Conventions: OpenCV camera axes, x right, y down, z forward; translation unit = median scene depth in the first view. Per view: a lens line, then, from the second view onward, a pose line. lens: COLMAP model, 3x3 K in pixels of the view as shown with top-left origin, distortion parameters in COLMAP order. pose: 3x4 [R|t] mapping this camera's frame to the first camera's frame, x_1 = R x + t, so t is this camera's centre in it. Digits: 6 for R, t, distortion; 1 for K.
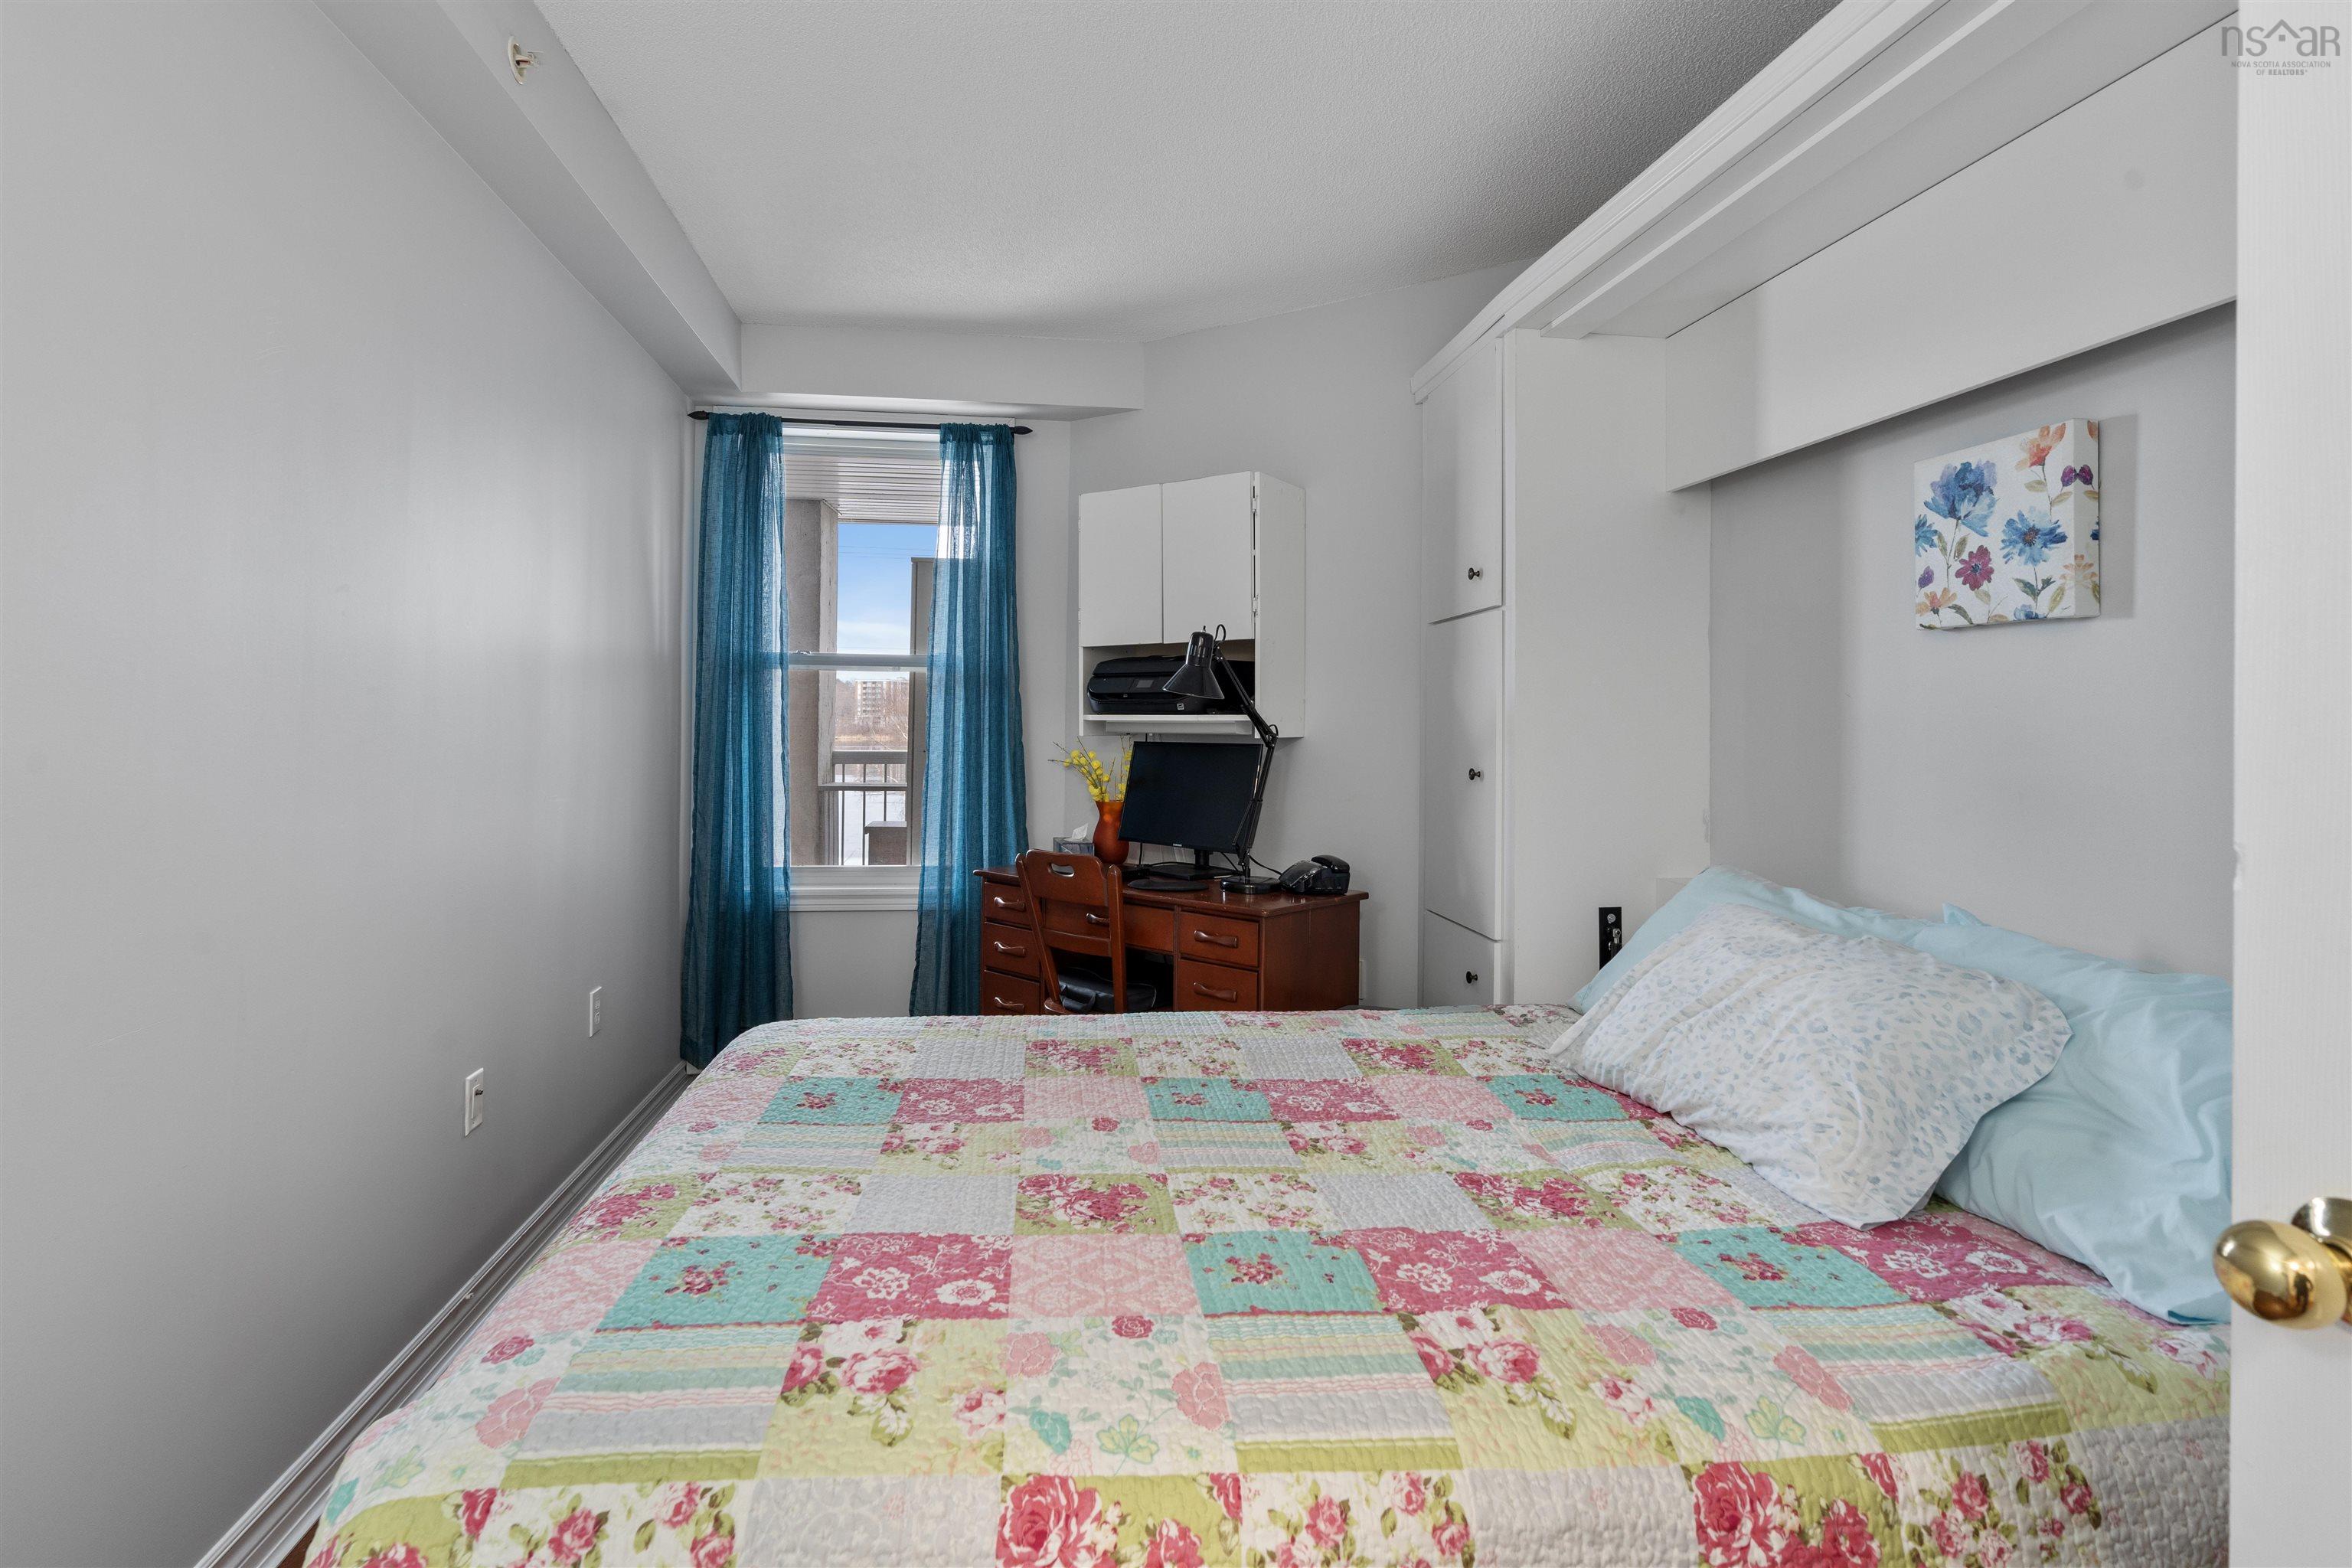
lens RADIAL K [[1156.0, 0, 1169.1], [0, 1156.0, 715.8], [0, 0, 1]] dist [-0.003368, 0.006695]
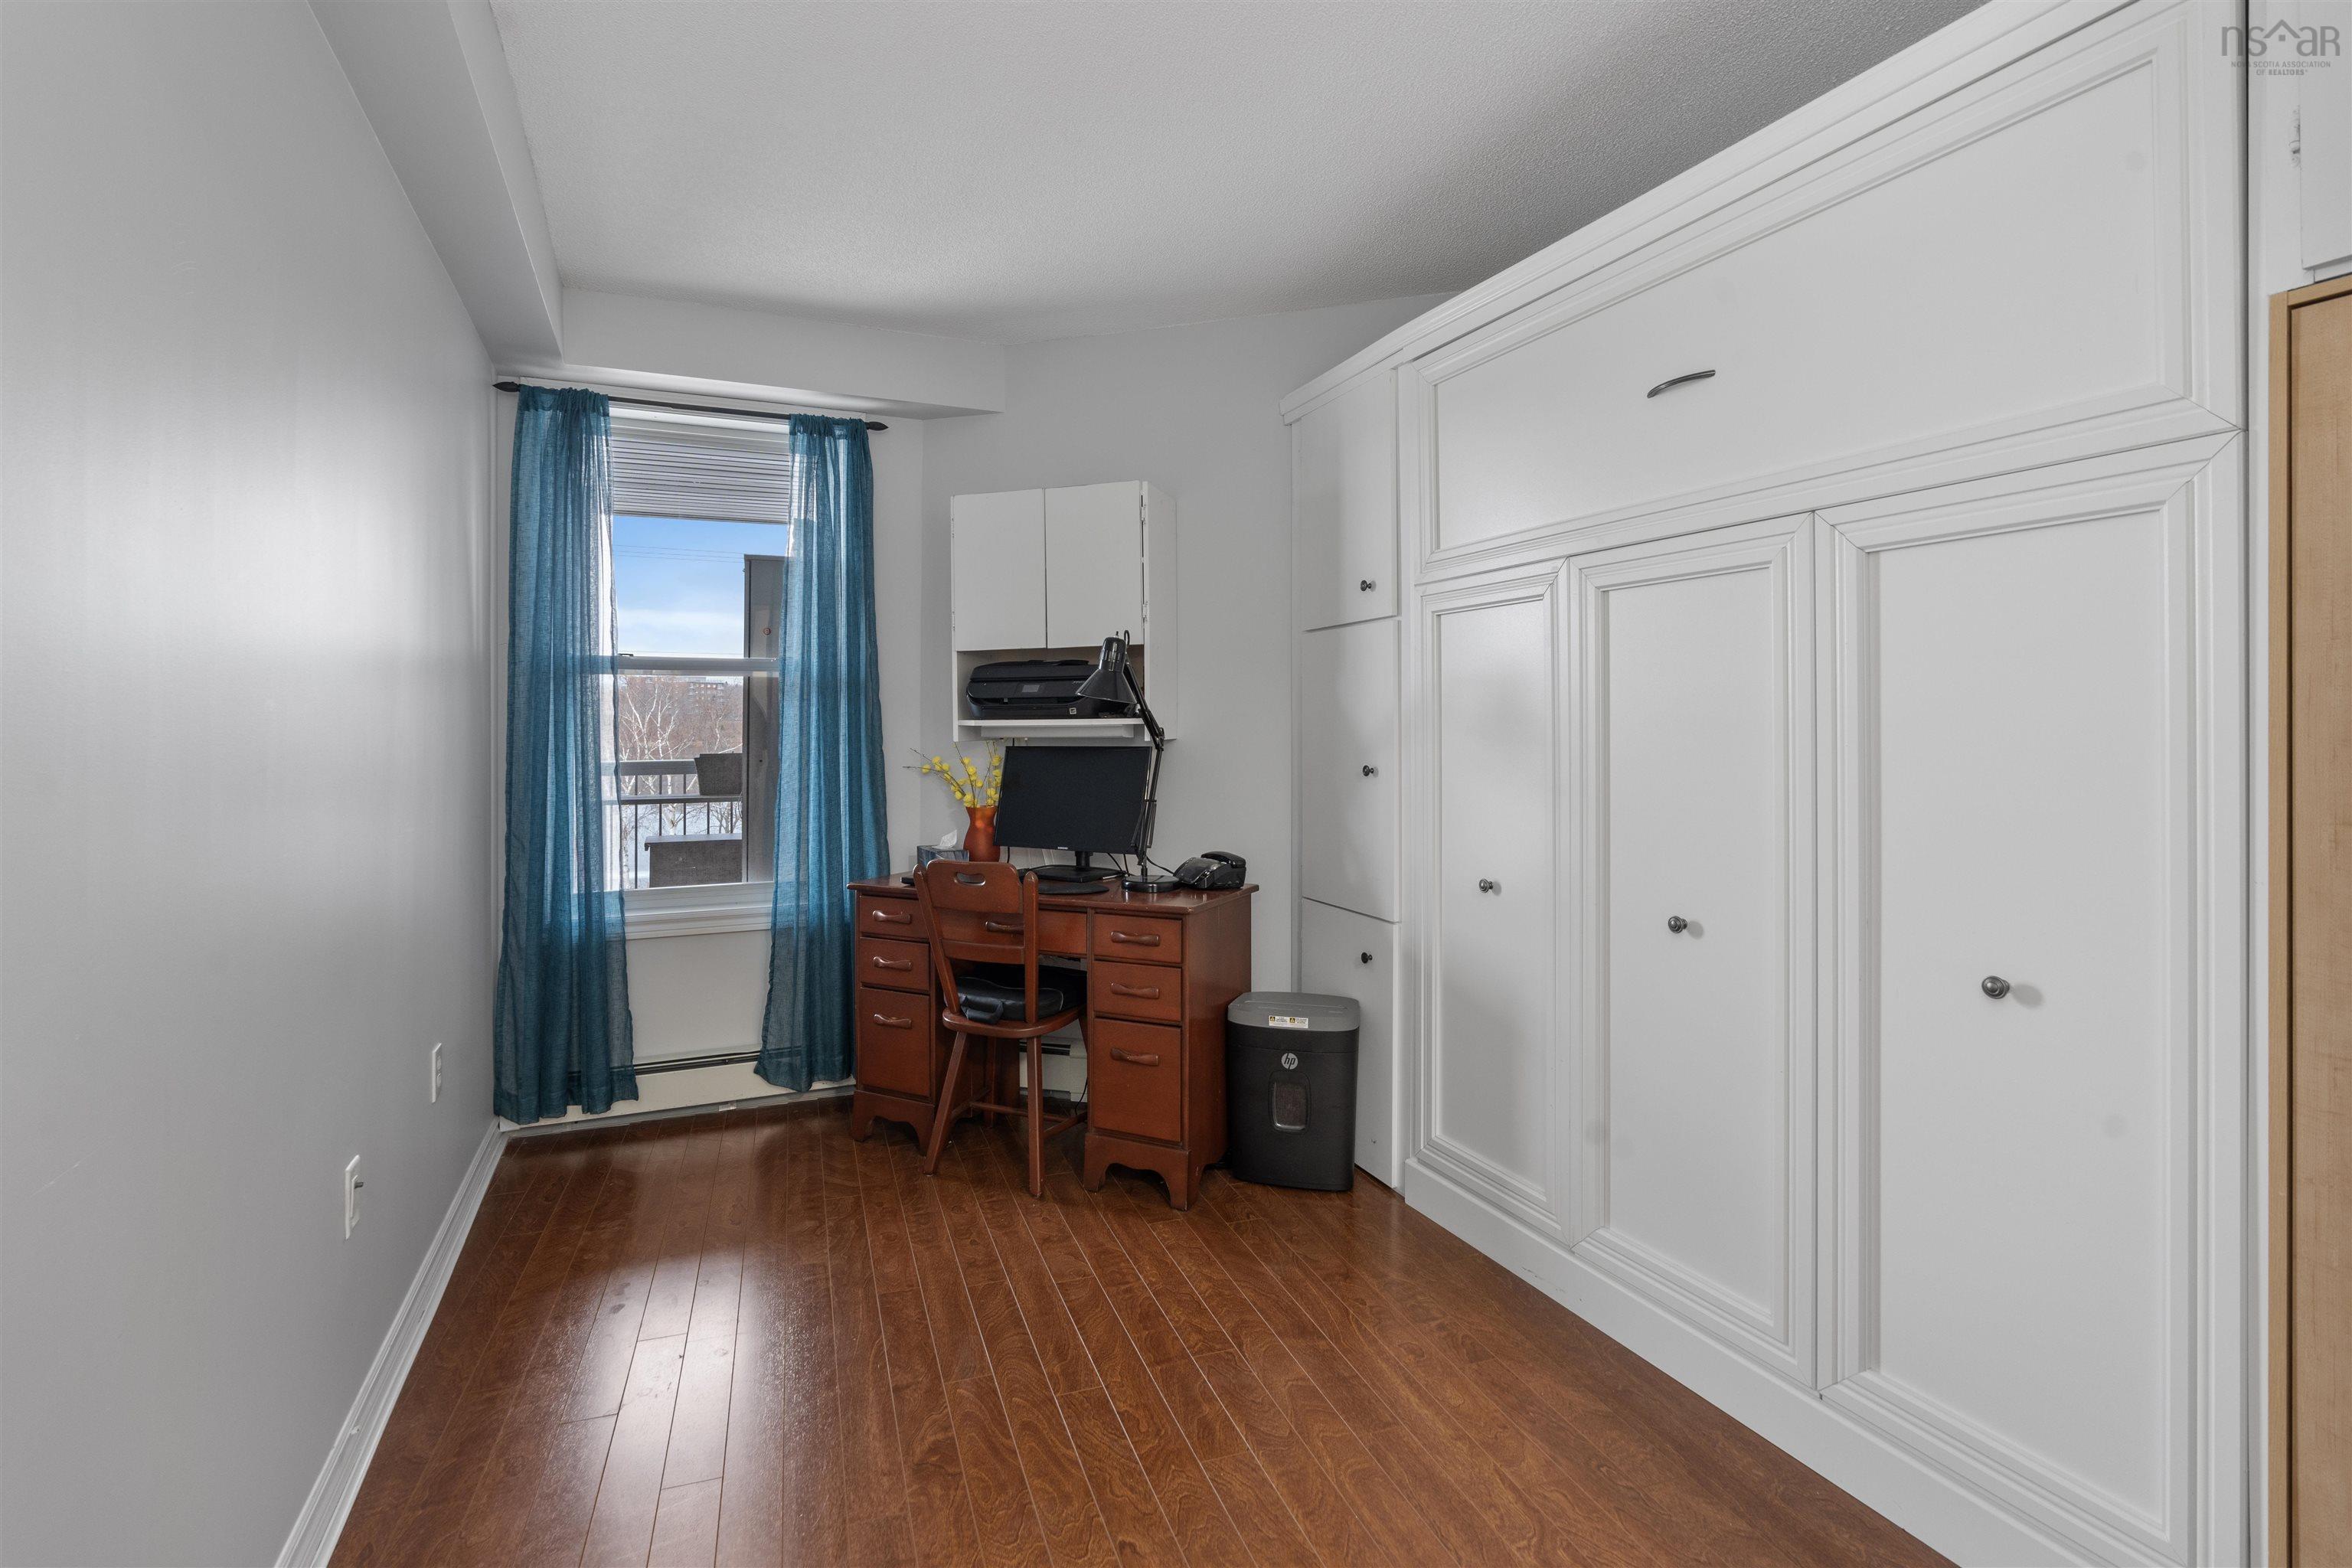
lens RADIAL K [[1098.1, 0, 1170.7], [0, 1098.1, 723.2], [0, 0, 1]] dist [-0.006745, 0.000927]
pose [[0.958843, -0.013493, 0.283616, -0.161631], [0.011578, 0.999897, 0.008428, -0.003844], [-0.283701, -0.004797, 0.958901, 0.051589]]
